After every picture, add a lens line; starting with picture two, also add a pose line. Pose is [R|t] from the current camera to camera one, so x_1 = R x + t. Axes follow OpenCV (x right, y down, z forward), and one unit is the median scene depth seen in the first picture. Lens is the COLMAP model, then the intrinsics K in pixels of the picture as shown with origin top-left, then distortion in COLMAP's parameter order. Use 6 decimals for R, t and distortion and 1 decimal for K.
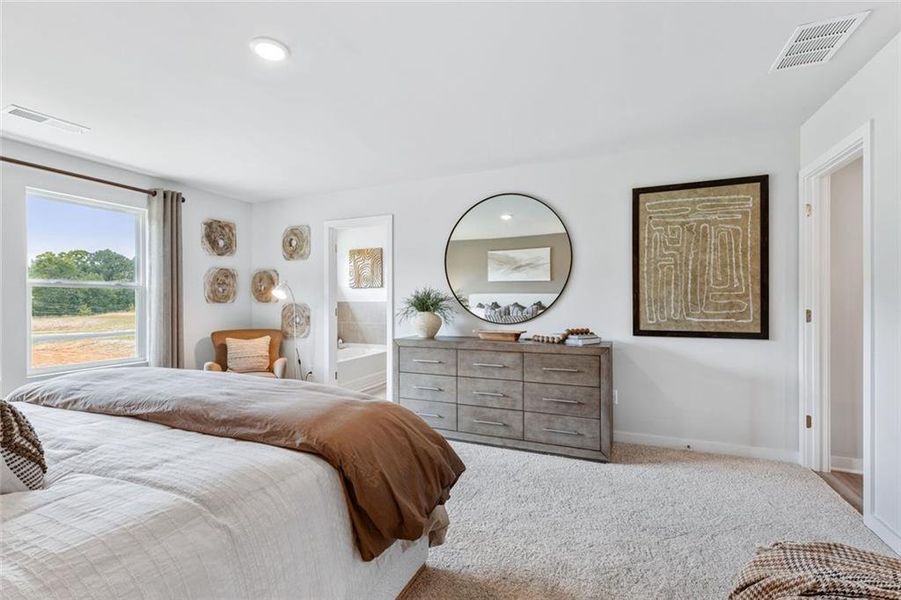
lens RADIAL K [[398.1, 0, 450.5], [0, 398.1, 300.0], [0, 0, 1]] dist [0.000390, 0.000013]
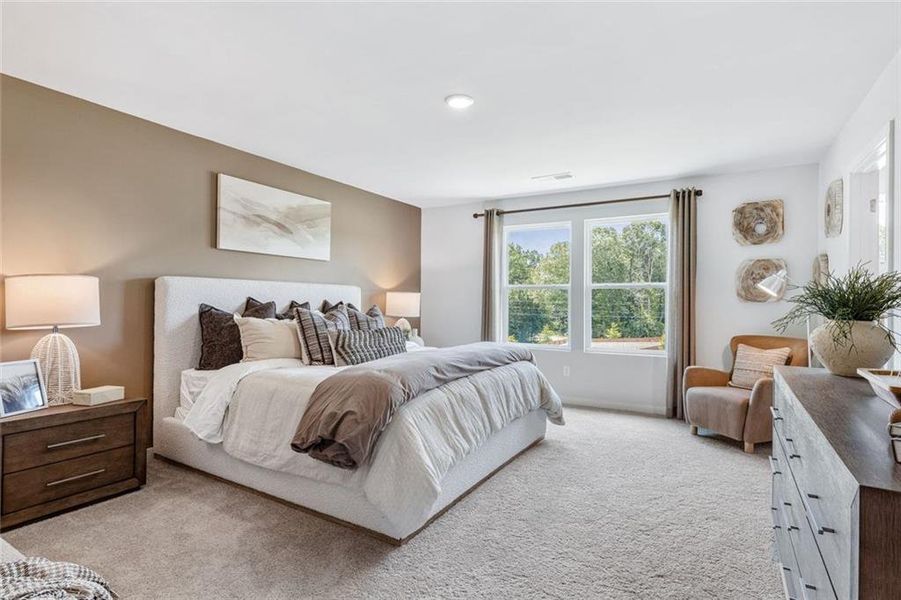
lens RADIAL K [[453.7, 0, 450.5], [0, 453.7, 300.0], [0, 0, 1]] dist [0.000205, -0.000046]
pose [[-0.134967, -0.001695, -0.990849, 0.433540], [-0.004027, 0.999991, -0.001162, 0.006699], [0.990842, 0.003833, -0.134973, 0.503052]]
